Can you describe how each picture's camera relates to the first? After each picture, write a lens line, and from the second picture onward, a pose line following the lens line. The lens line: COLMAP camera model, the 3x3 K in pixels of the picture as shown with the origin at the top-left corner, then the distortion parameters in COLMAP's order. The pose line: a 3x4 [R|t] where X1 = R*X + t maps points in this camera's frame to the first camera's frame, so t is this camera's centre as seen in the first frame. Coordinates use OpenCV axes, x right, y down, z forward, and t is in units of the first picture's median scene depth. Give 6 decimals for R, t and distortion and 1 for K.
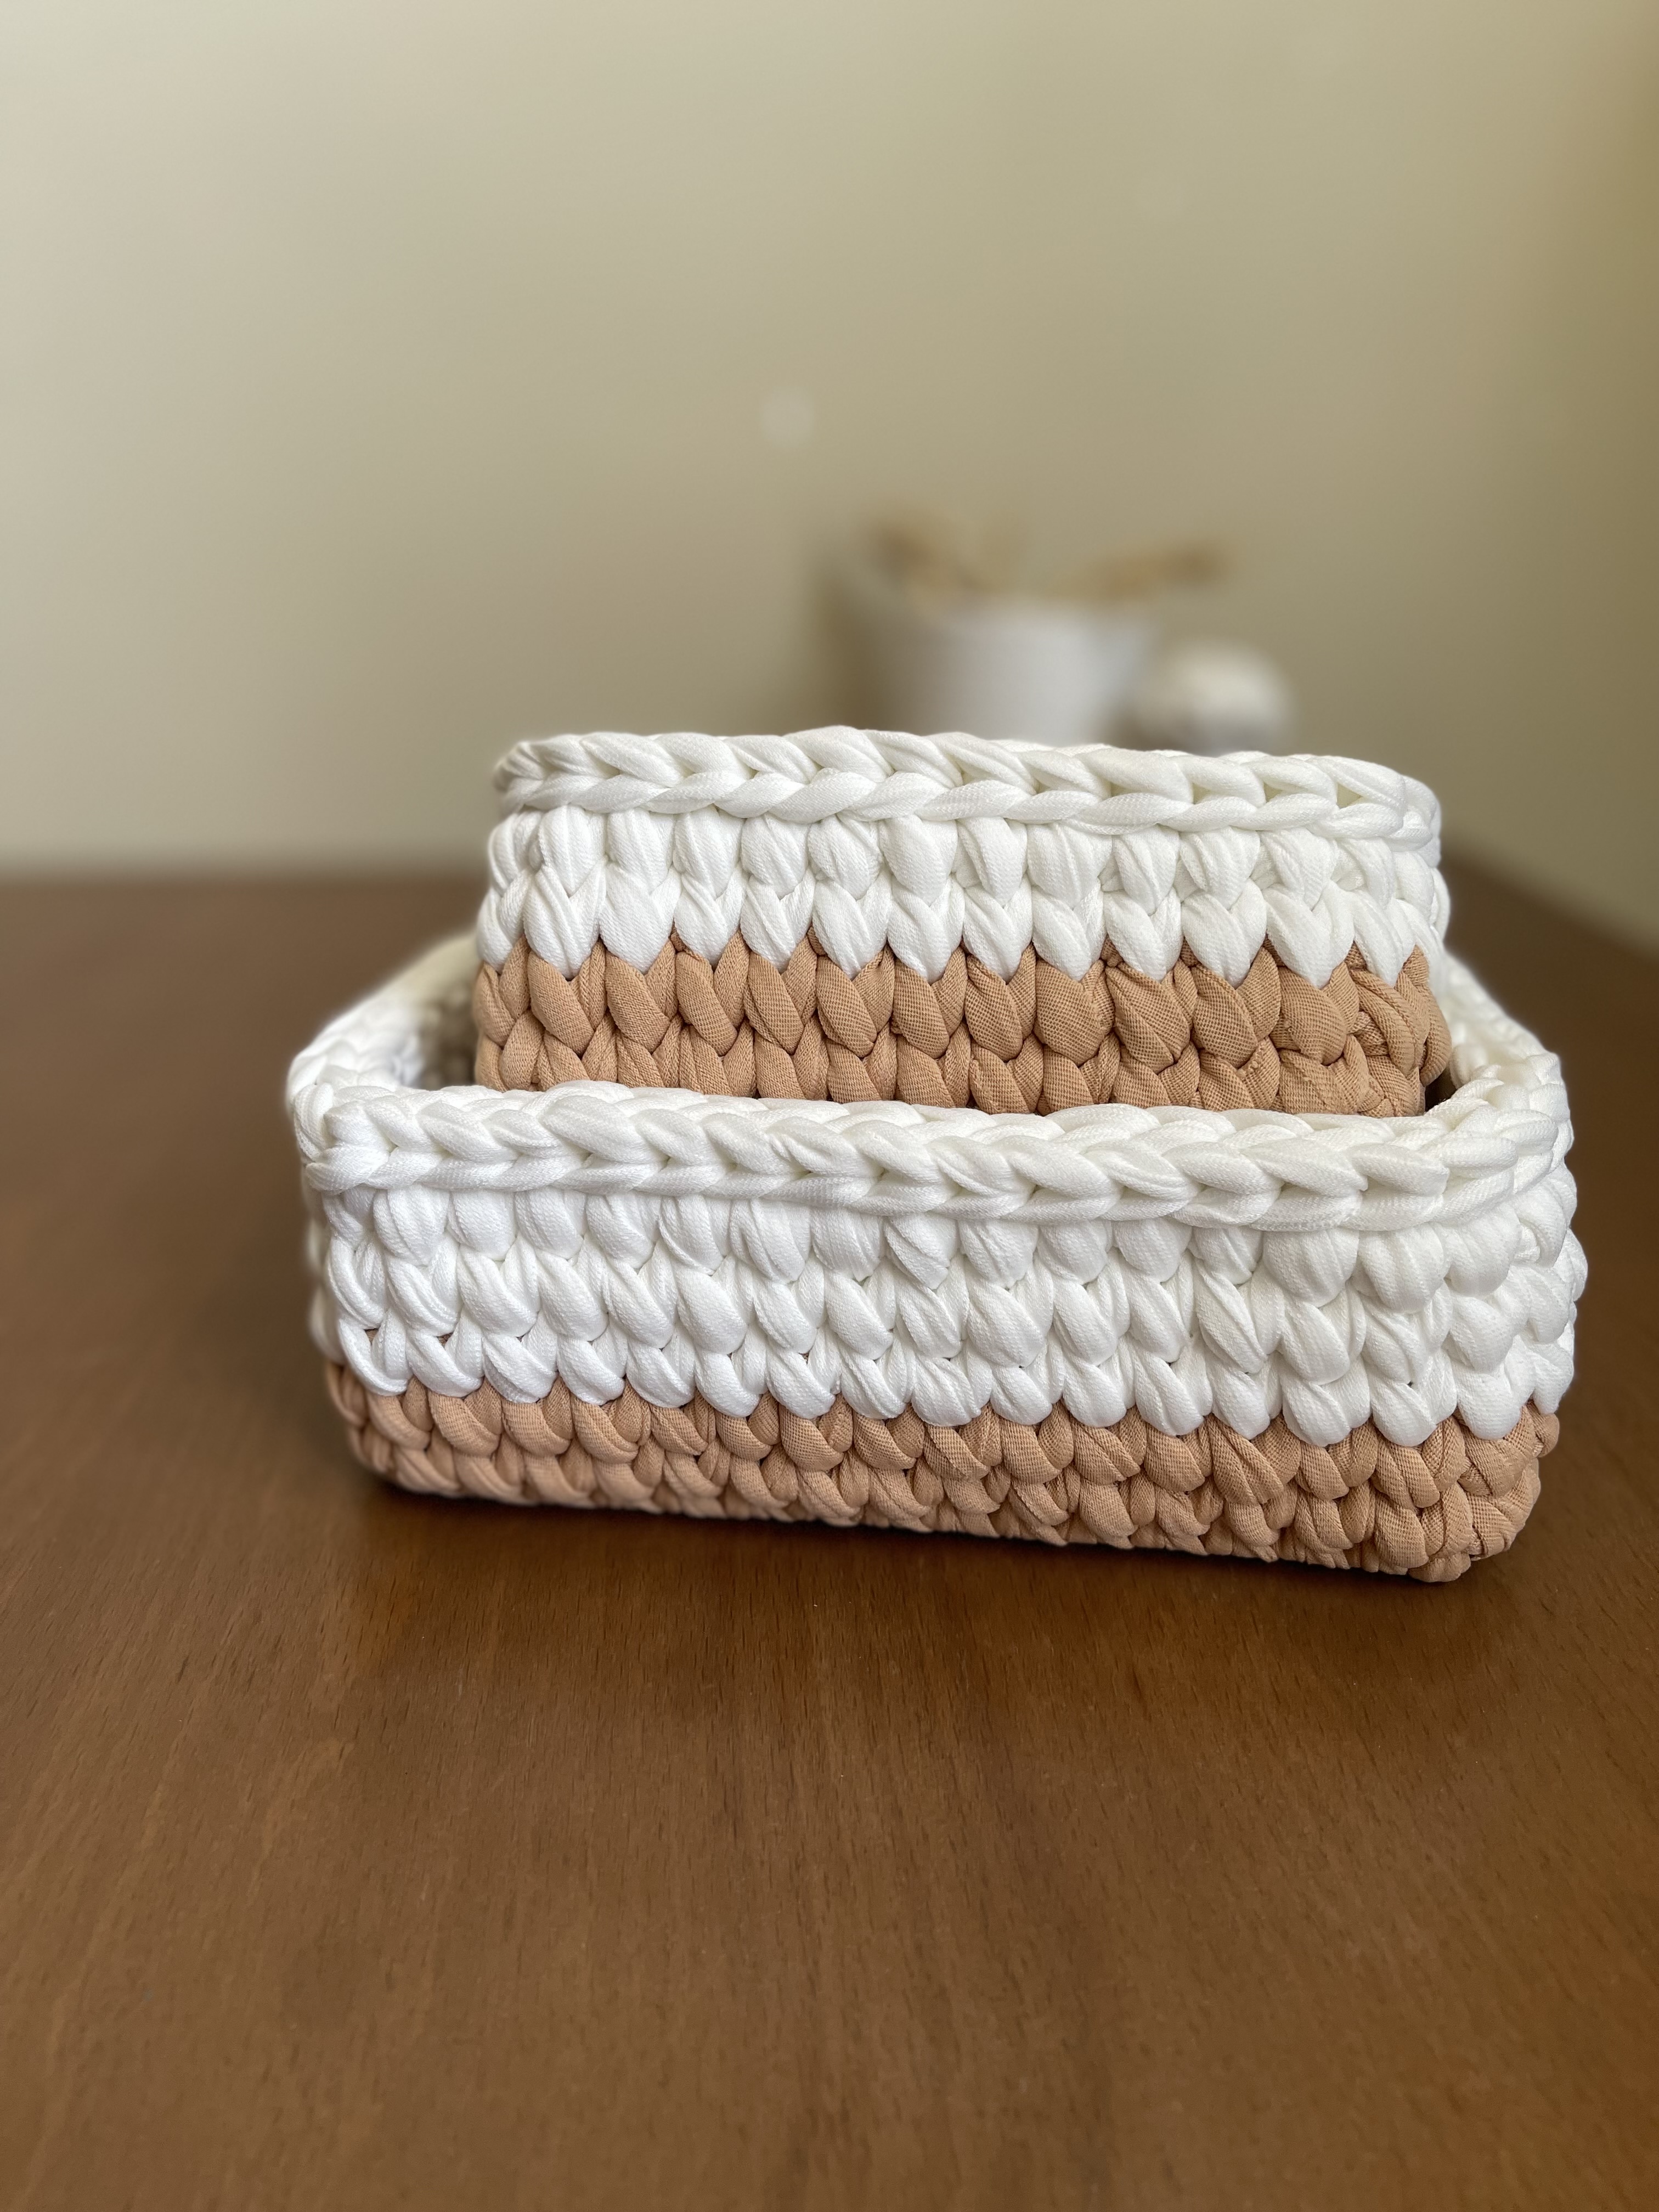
lens RADIAL K [[1664.0, 0, 765.7], [0, 1664.0, 1108.5], [0, 0, 1]] dist [0.014428, -0.036594]
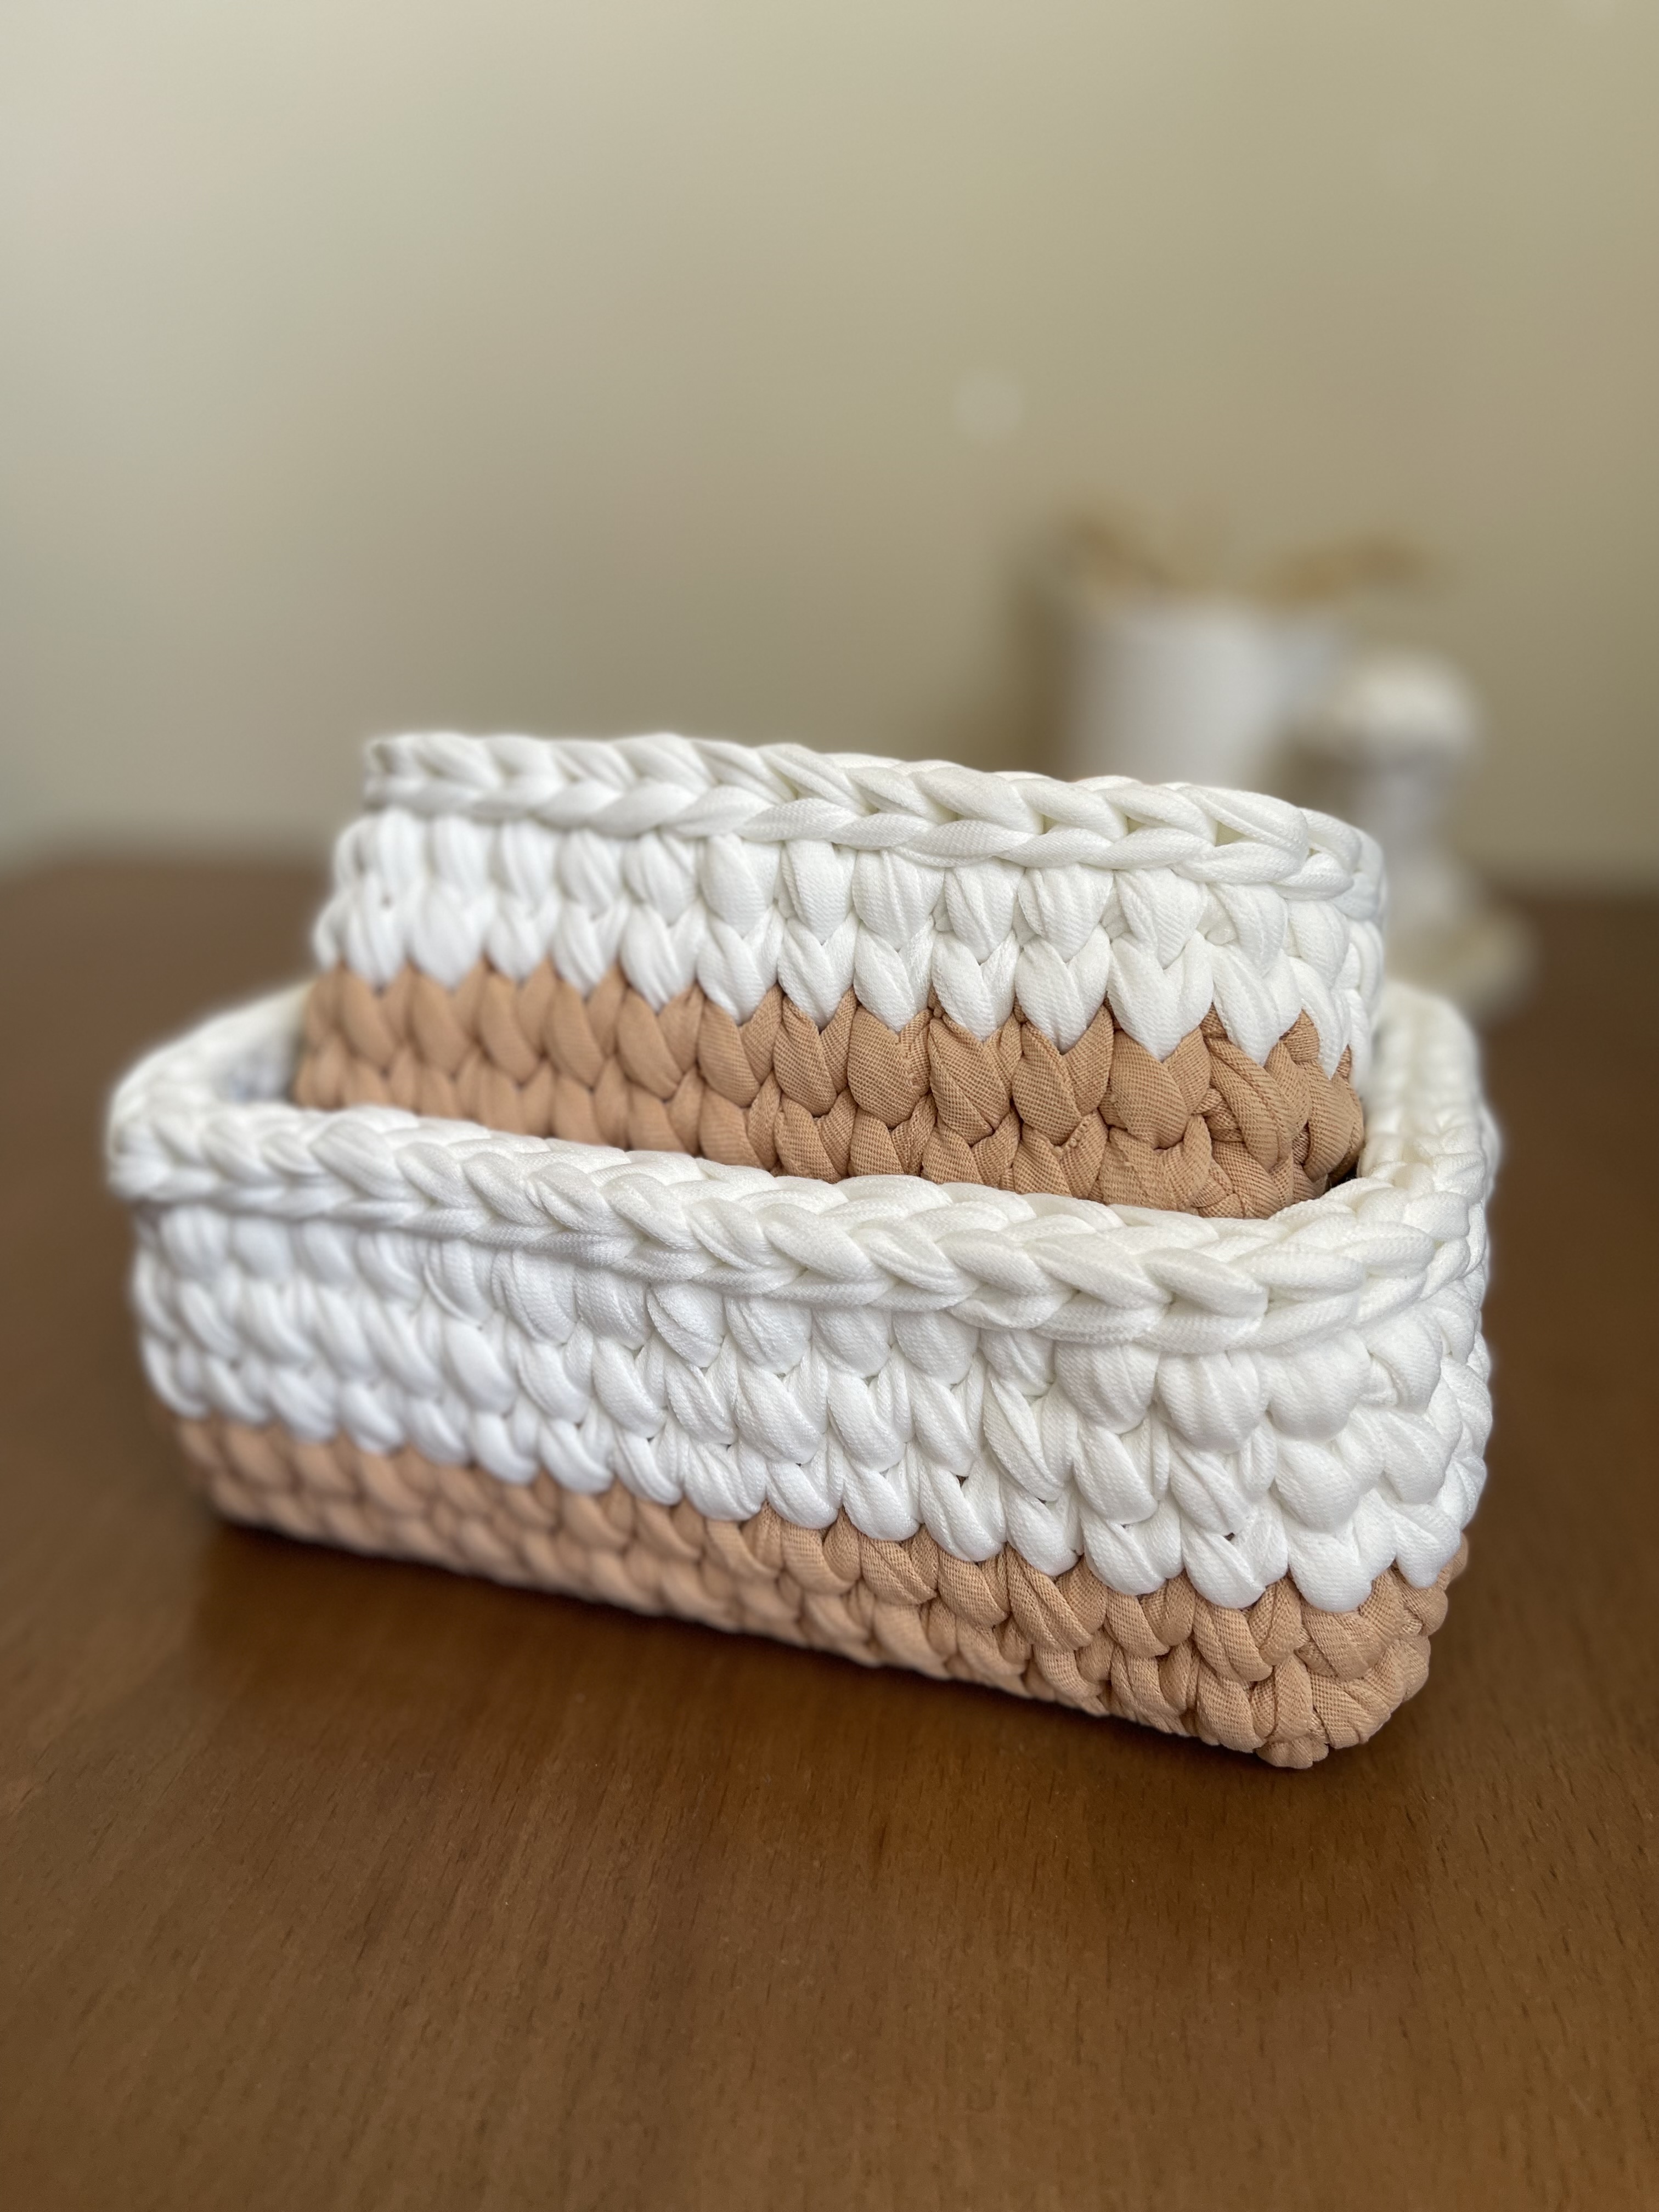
lens RADIAL K [[1664.0, 0, 835.4], [0, 1664.0, 1110.4], [0, 0, 1]] dist [0.014428, -0.036594]
pose [[0.982836, 0.069605, -0.170849, 0.308083], [-0.068944, 0.997572, 0.009804, -0.041555], [0.171117, 0.002144, 0.985248, 0.132395]]
